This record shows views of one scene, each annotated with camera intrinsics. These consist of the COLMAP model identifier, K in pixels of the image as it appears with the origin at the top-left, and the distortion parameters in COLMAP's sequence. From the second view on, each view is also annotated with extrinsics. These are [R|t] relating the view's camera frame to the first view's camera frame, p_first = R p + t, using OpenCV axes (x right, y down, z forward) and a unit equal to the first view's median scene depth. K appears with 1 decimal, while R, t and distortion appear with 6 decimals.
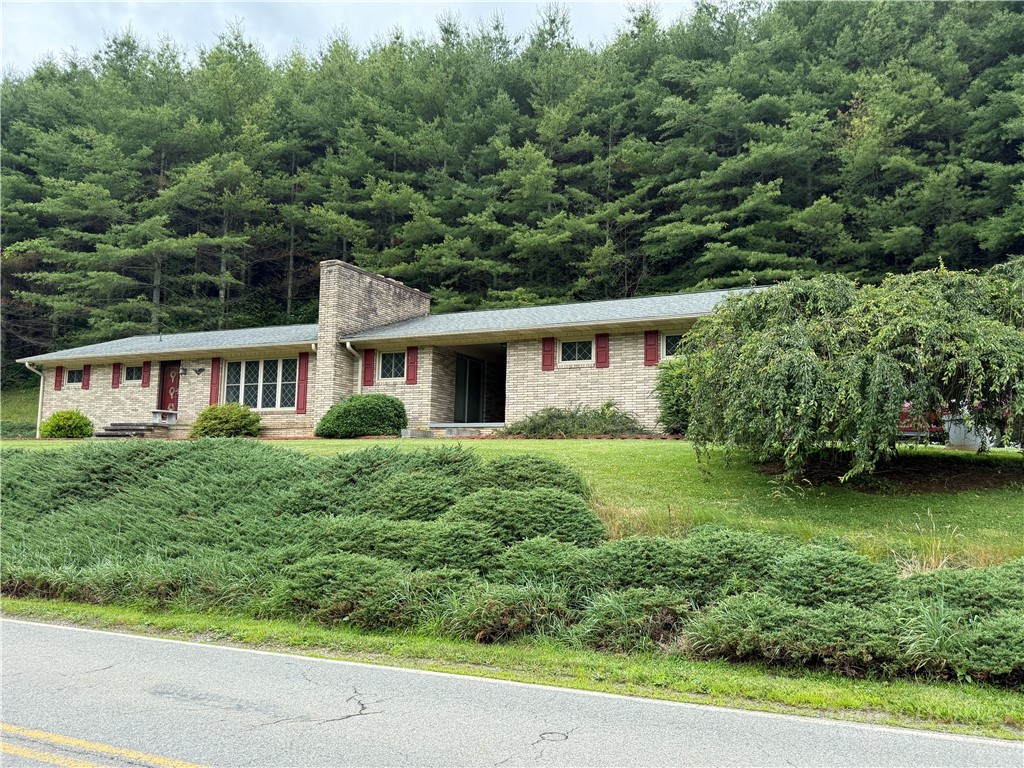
lens RADIAL K [[817.6, 0, 519.0], [0, 817.6, 389.3], [0, 0, 1]] dist [0.074519, -0.110415]
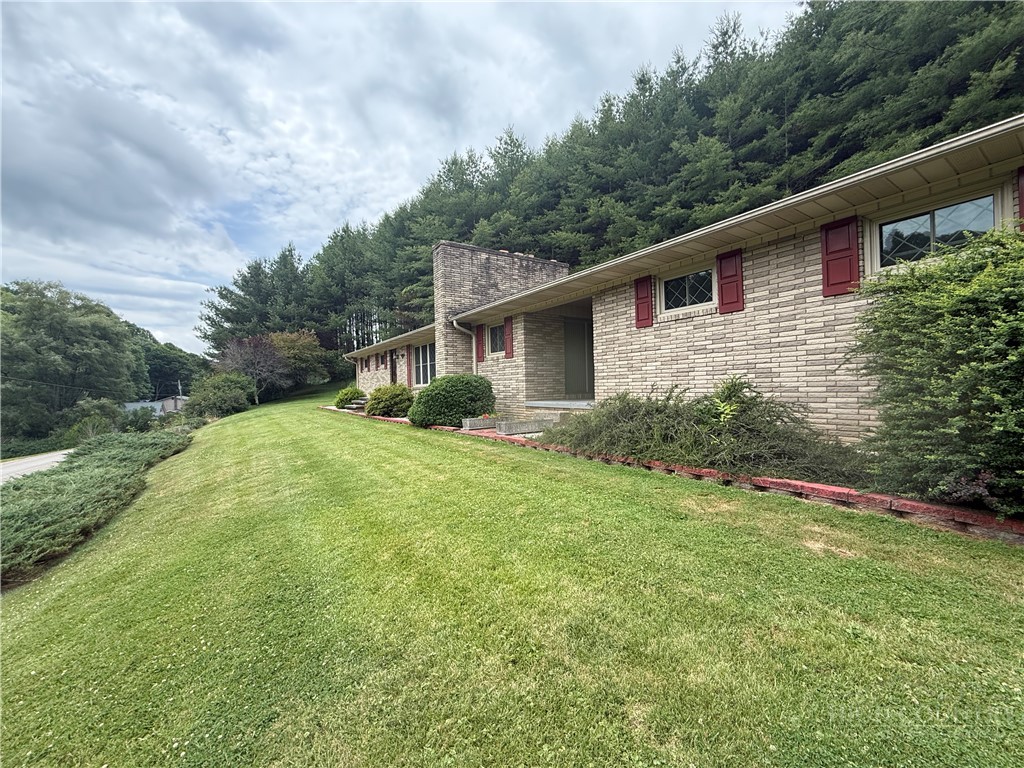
lens RADIAL K [[405.2, 0, 511.5], [0, 405.2, 386.5], [0, 0, 1]] dist [-0.002797, -0.000047]
pose [[0.866243, -0.042985, -0.497770, 0.119861], [0.096542, 0.991916, 0.082351, -0.014901], [0.490206, -0.119392, 0.863391, 0.758477]]
